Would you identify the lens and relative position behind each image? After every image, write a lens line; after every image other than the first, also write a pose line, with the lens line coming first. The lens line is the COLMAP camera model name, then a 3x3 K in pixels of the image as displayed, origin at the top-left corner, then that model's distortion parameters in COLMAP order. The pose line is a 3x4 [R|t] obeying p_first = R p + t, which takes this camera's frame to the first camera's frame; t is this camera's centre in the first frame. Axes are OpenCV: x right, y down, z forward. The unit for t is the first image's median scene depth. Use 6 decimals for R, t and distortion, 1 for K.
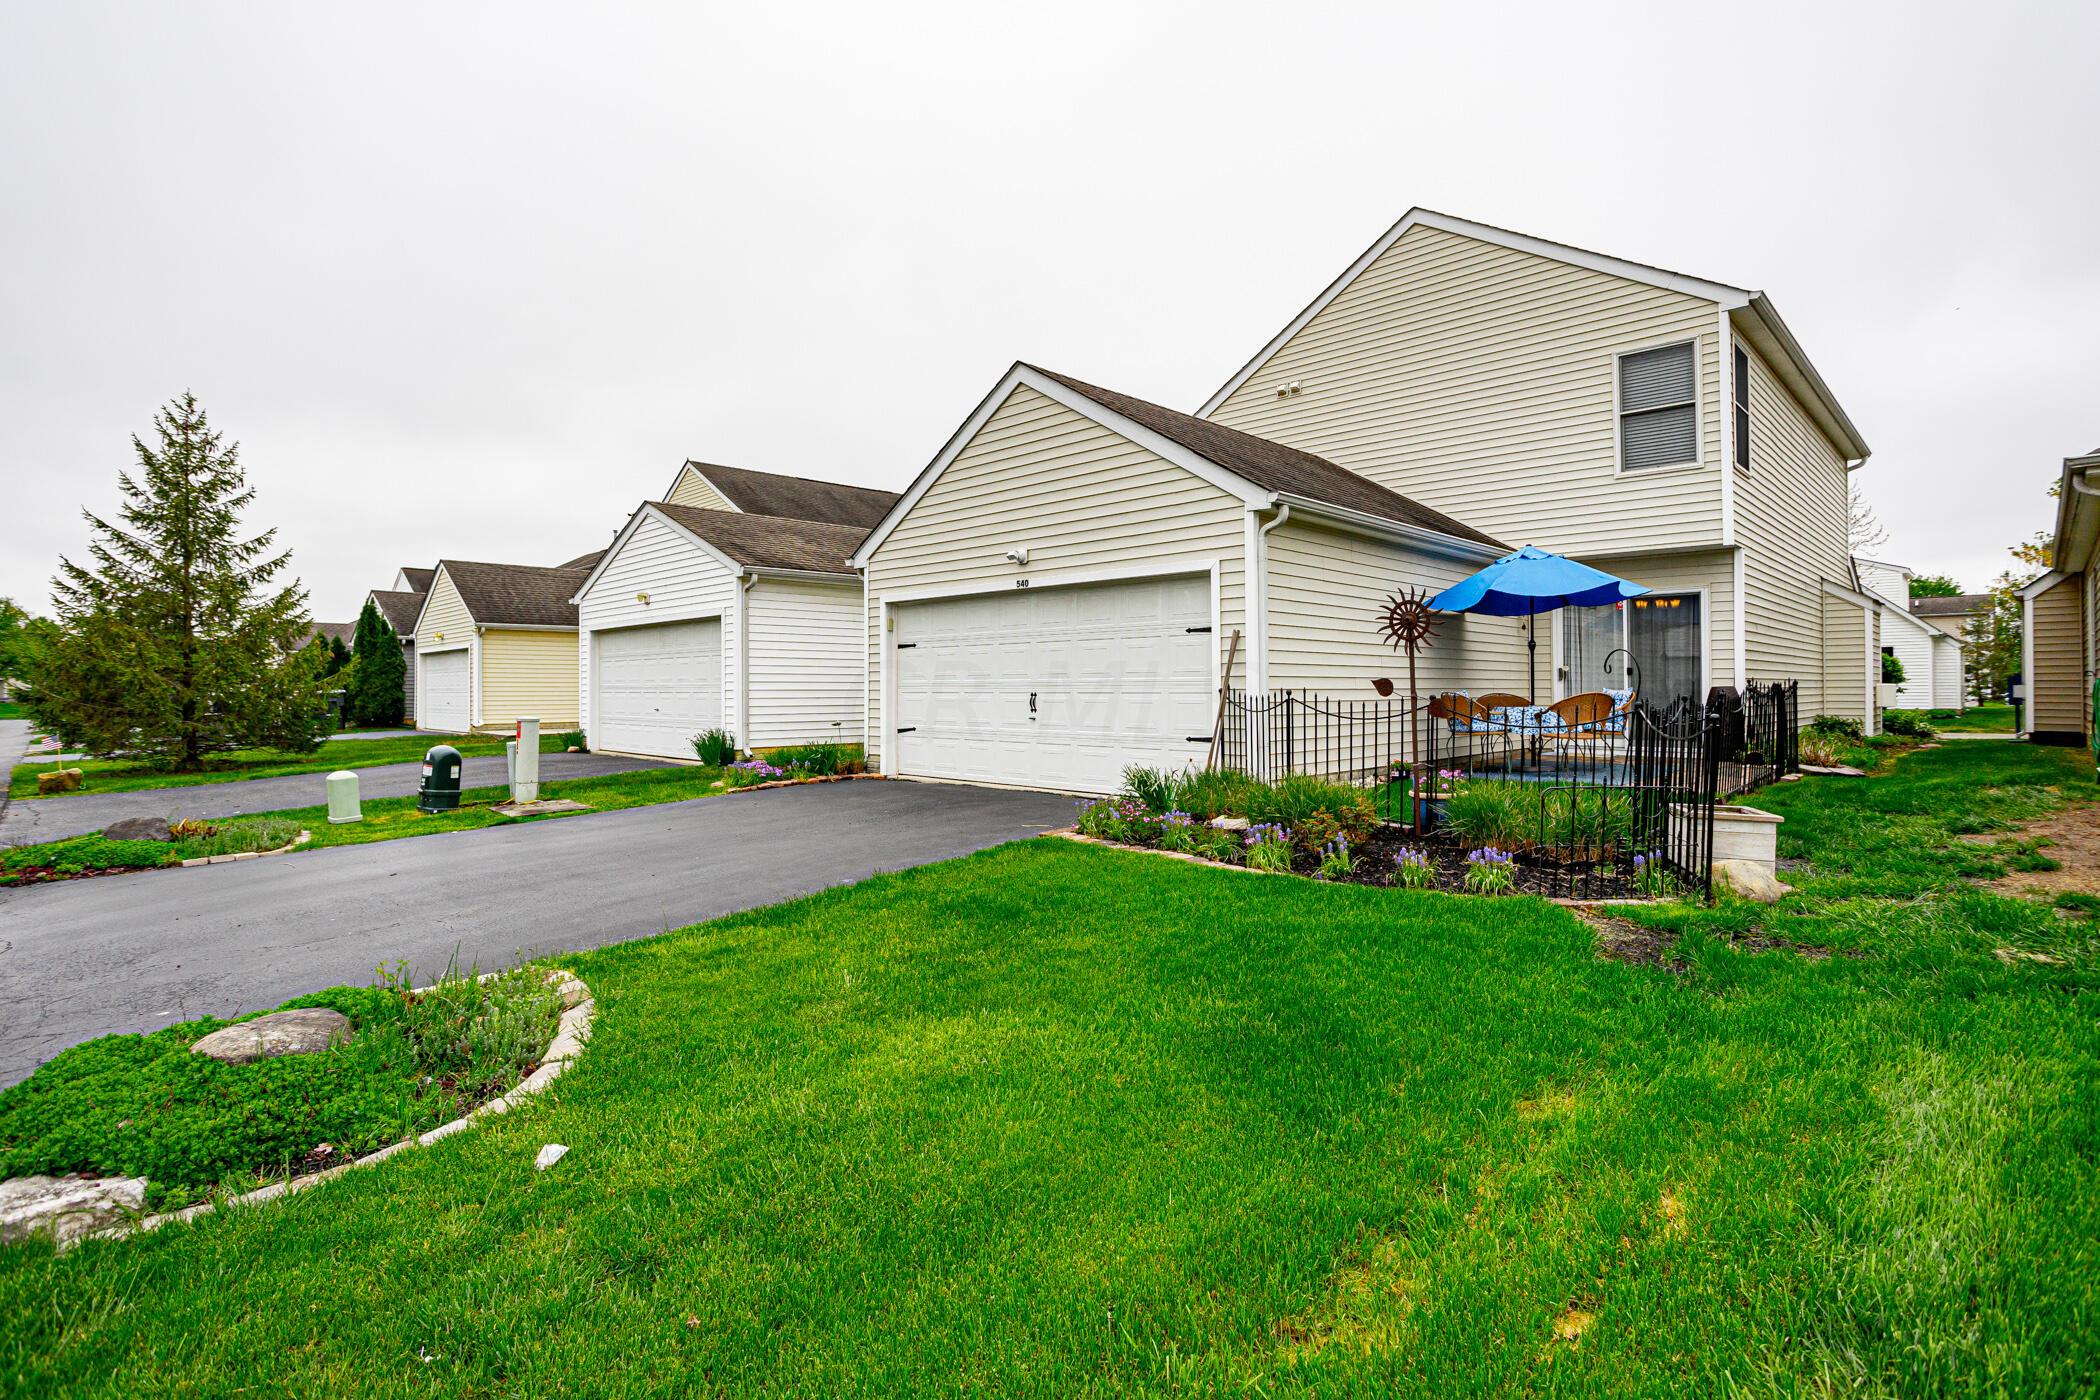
lens RADIAL K [[1023.5, 0, 1049.6], [0, 1023.5, 691.9], [0, 0, 1]] dist [-0.055209, -0.000054]
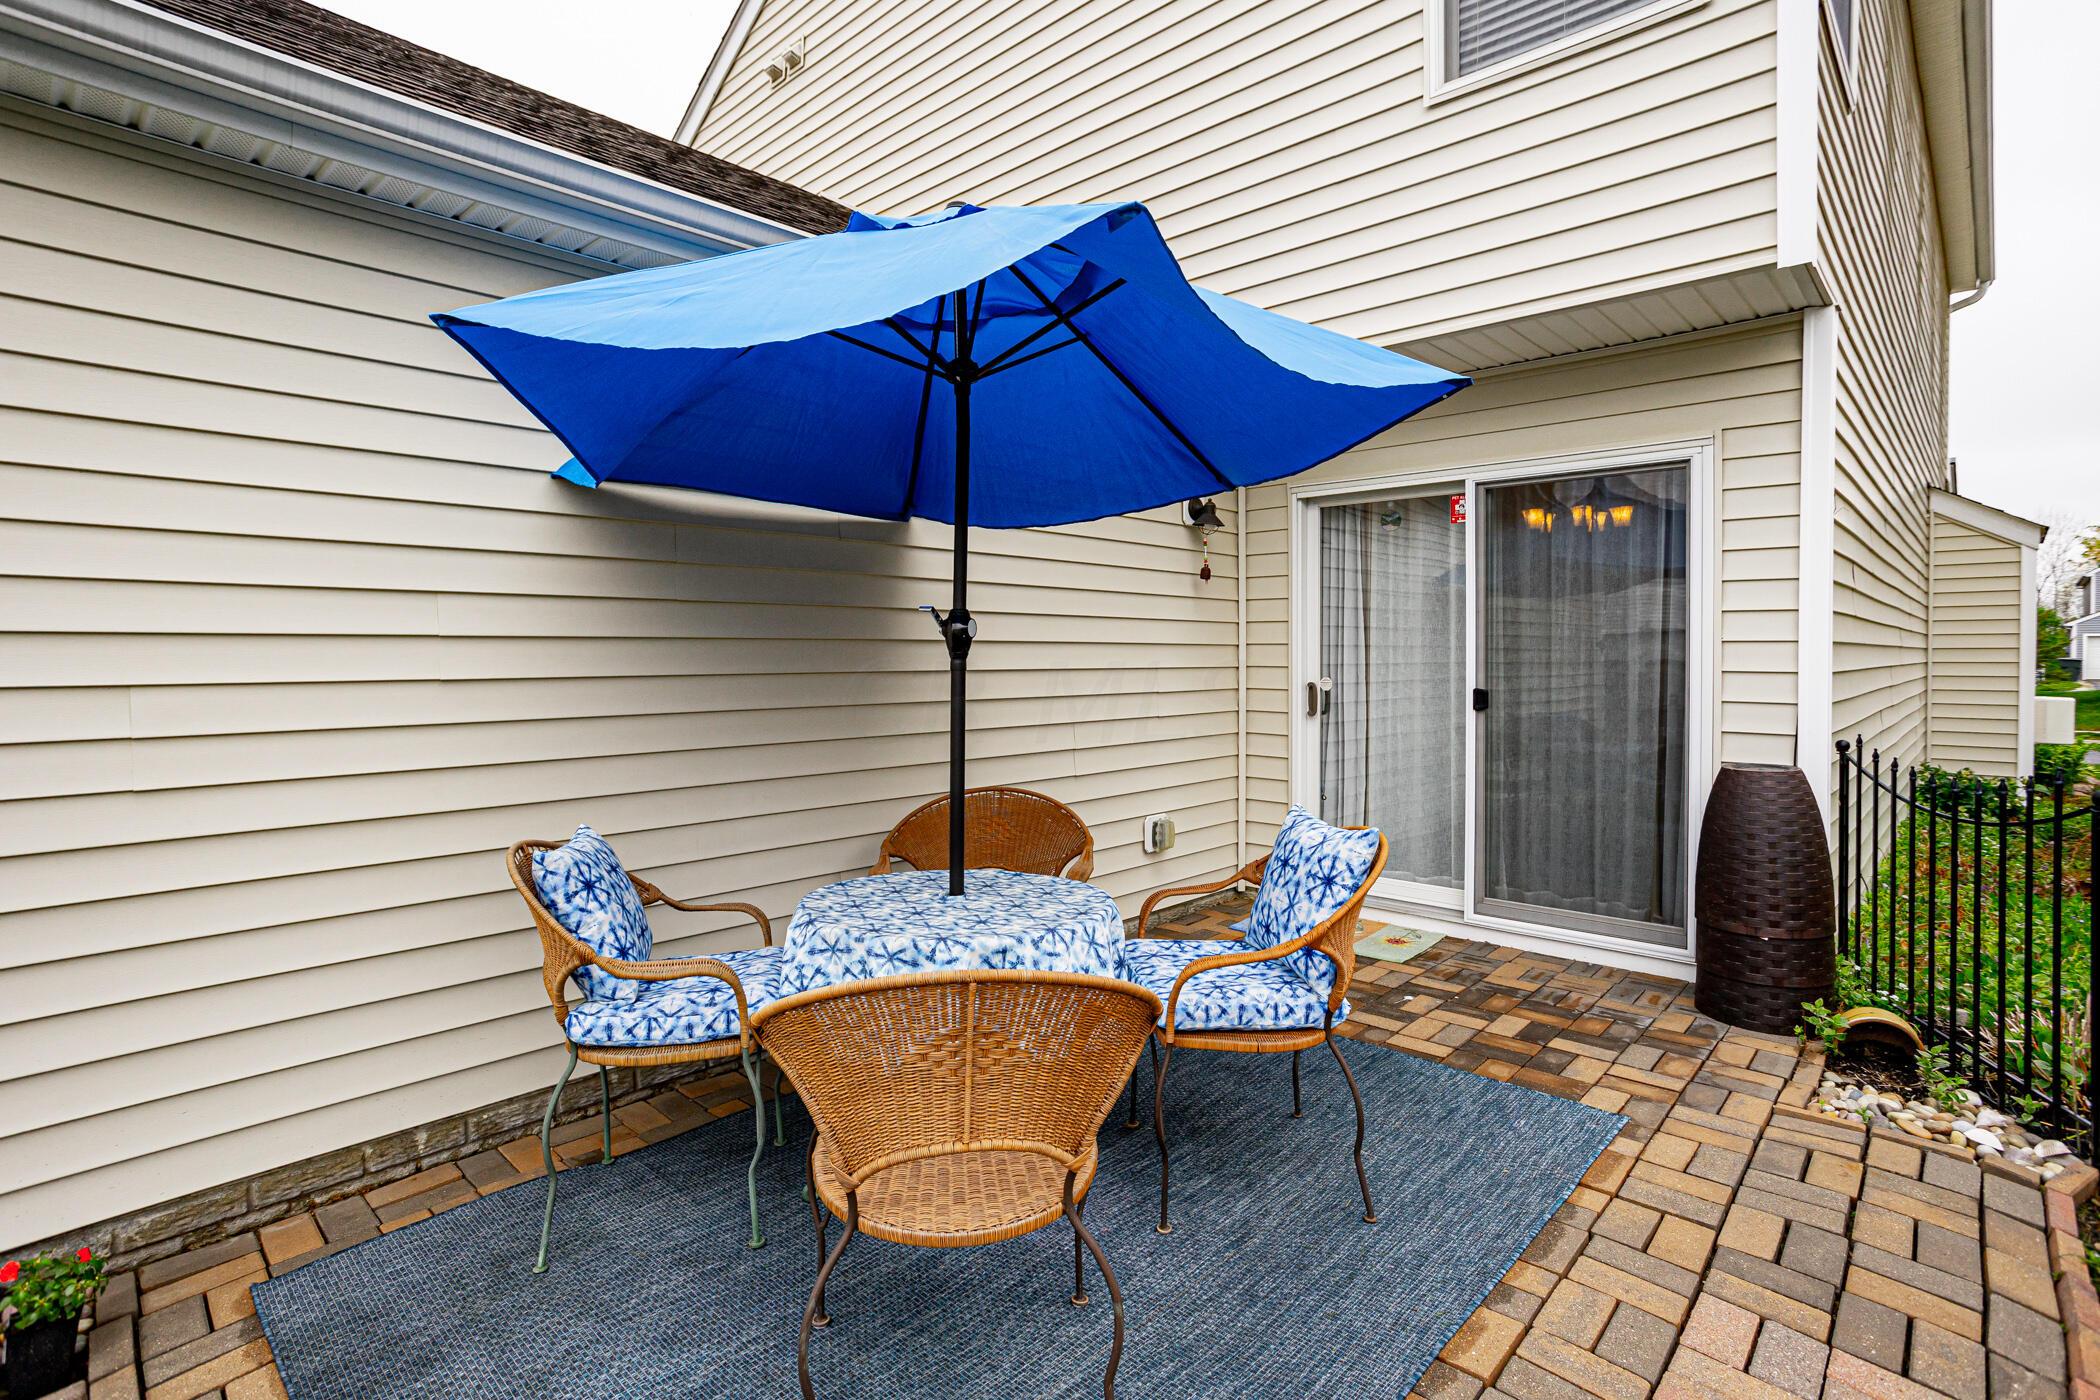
lens RADIAL K [[1010.8, 0, 1049.3], [0, 1010.8, 683.1], [0, 0, 1]] dist [-0.036204, 0.000140]
pose [[0.999891, 0.003474, 0.014321, 0.460318], [-0.003850, 0.999646, 0.026311, -0.037581], [-0.014225, -0.026364, 0.999551, 0.711014]]
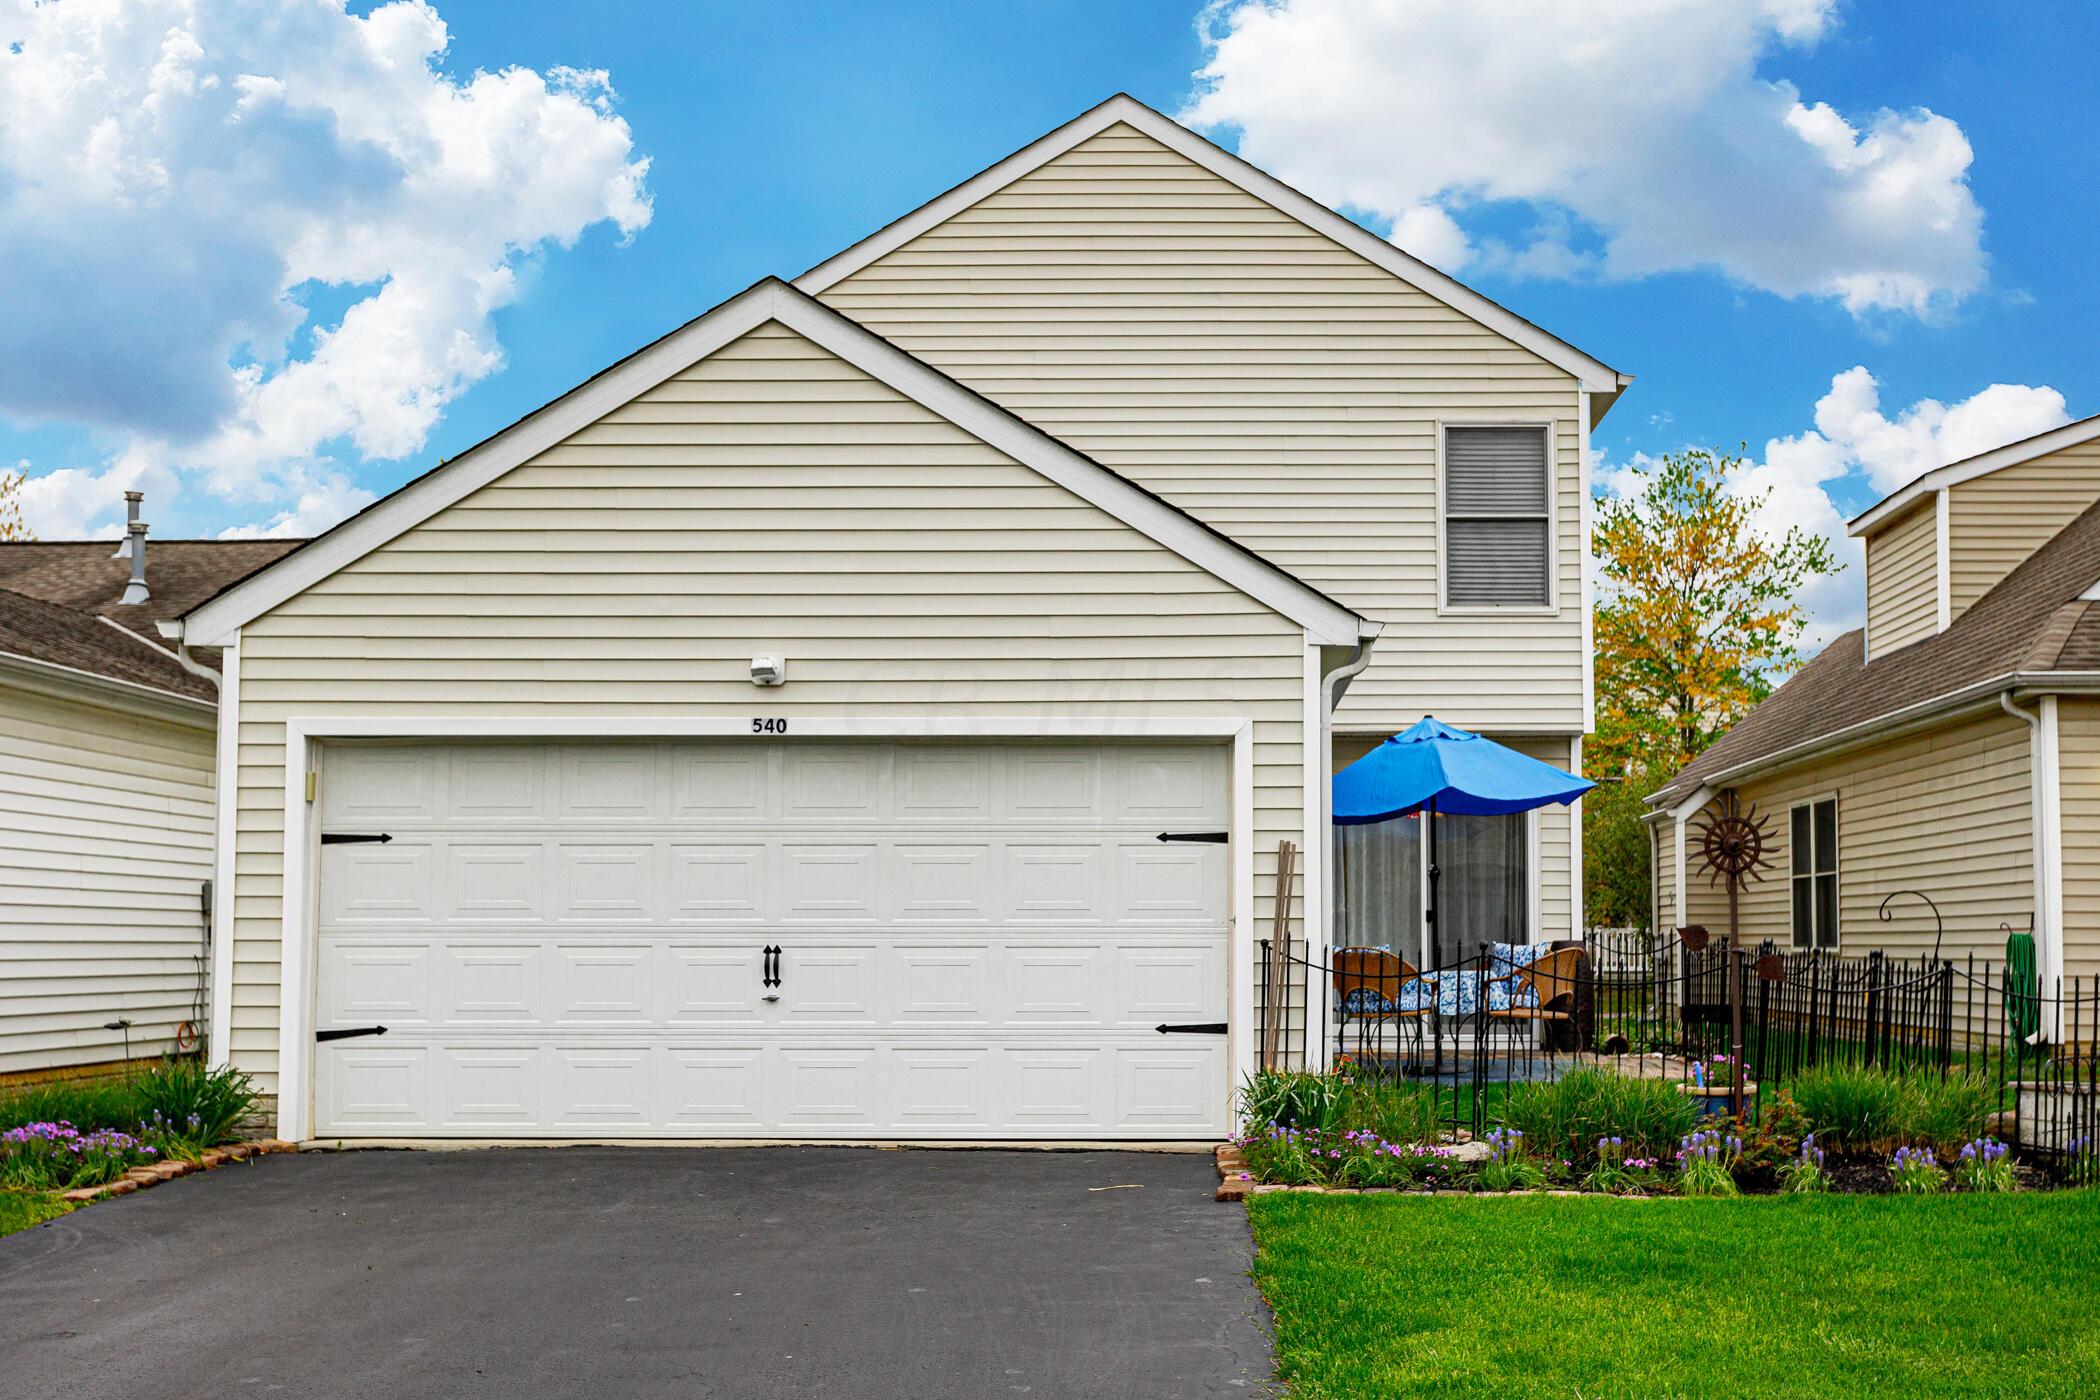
lens RADIAL K [[2414.2, 0, 1105.6], [0, 2414.2, 816.5], [0, 0, 1]] dist [-0.003294, 0.042993]
pose [[0.718123, 0.036580, 0.694954, -0.655884], [0.000027, 0.998616, -0.052592, -0.000703], [-0.695916, 0.037786, 0.717128, 0.049196]]
